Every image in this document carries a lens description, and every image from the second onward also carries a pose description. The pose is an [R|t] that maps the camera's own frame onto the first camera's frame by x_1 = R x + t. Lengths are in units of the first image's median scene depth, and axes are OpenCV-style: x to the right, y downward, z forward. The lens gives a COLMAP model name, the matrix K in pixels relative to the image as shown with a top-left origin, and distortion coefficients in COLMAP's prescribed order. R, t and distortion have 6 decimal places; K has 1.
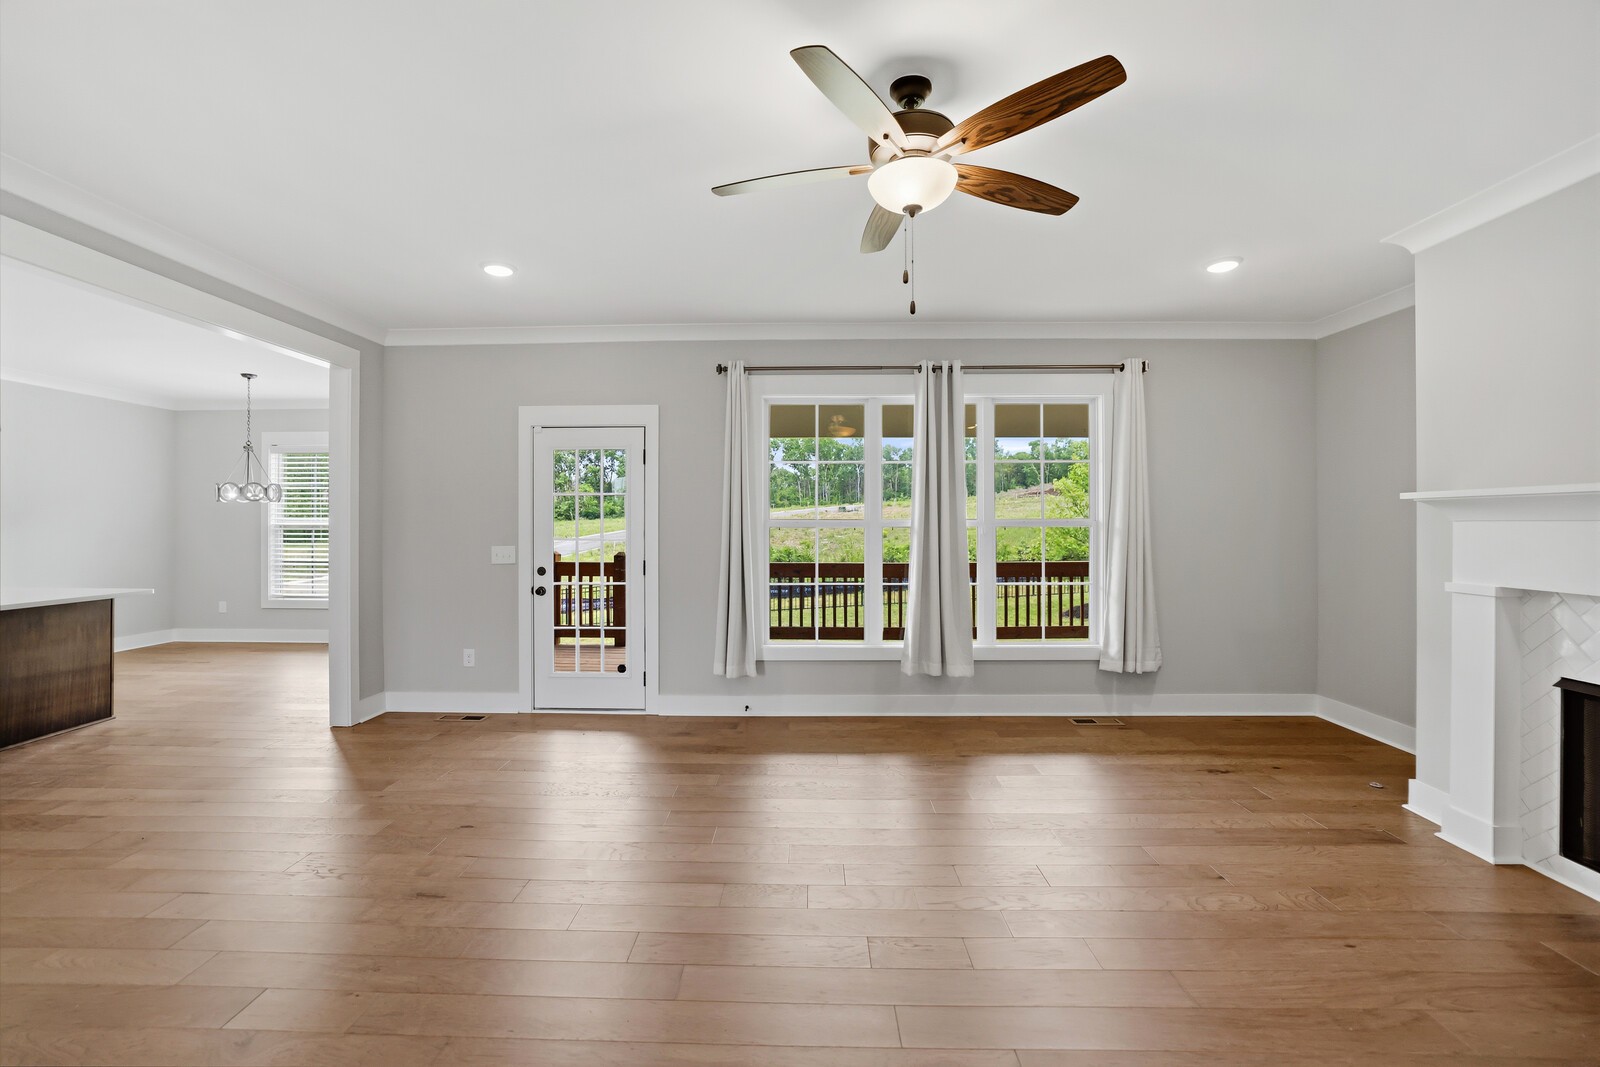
lens RADIAL K [[690.8, 0, 794.9], [0, 690.8, 518.7], [0, 0, 1]] dist [-0.036294, 0.010343]
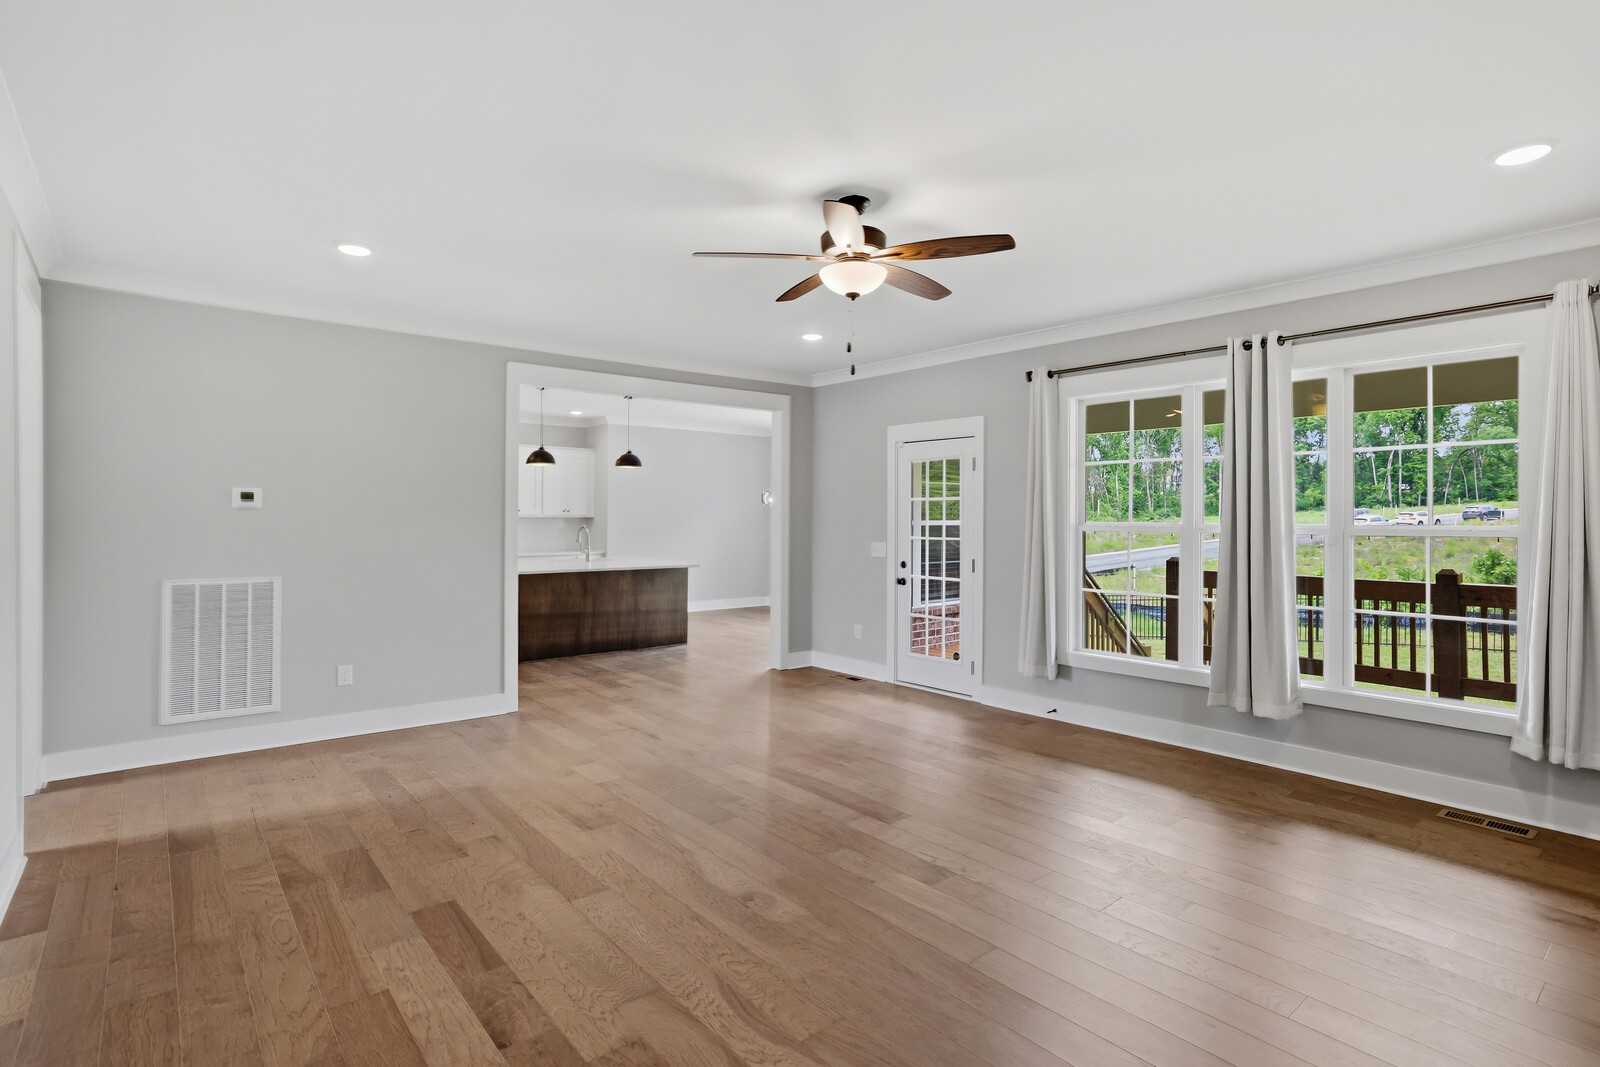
lens RADIAL K [[802.2, 0, 800.4], [0, 802.2, 497.6], [0, 0, 1]] dist [-0.058947, 0.017096]
pose [[0.653511, -0.012100, -0.756820, 0.564503], [-0.008997, 0.999677, -0.023752, -0.004329], [0.756863, 0.022331, 0.653192, -0.032256]]
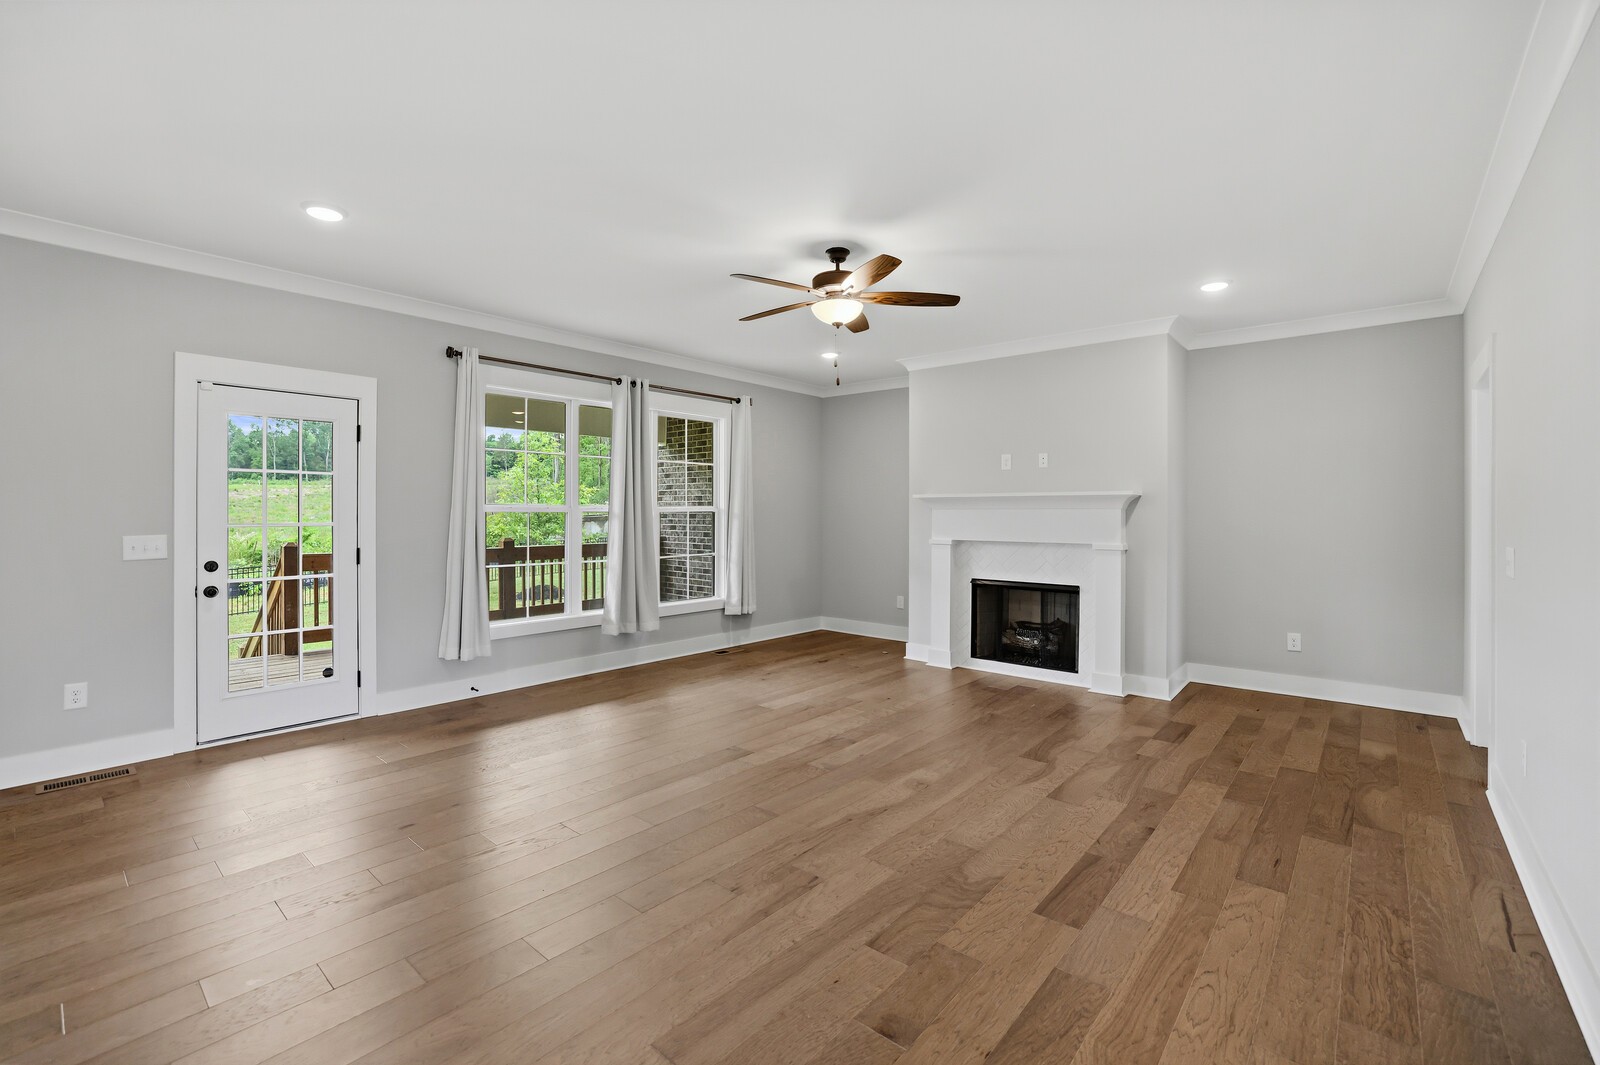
lens RADIAL K [[690.8, 0, 794.9], [0, 690.8, 517.7], [0, 0, 1]] dist [-0.036294, 0.010343]
pose [[0.640169, -0.001548, 0.768232, -0.543770], [-0.007696, 0.999935, 0.008429, 0.008930], [-0.768195, -0.011309, 0.640116, -0.010561]]
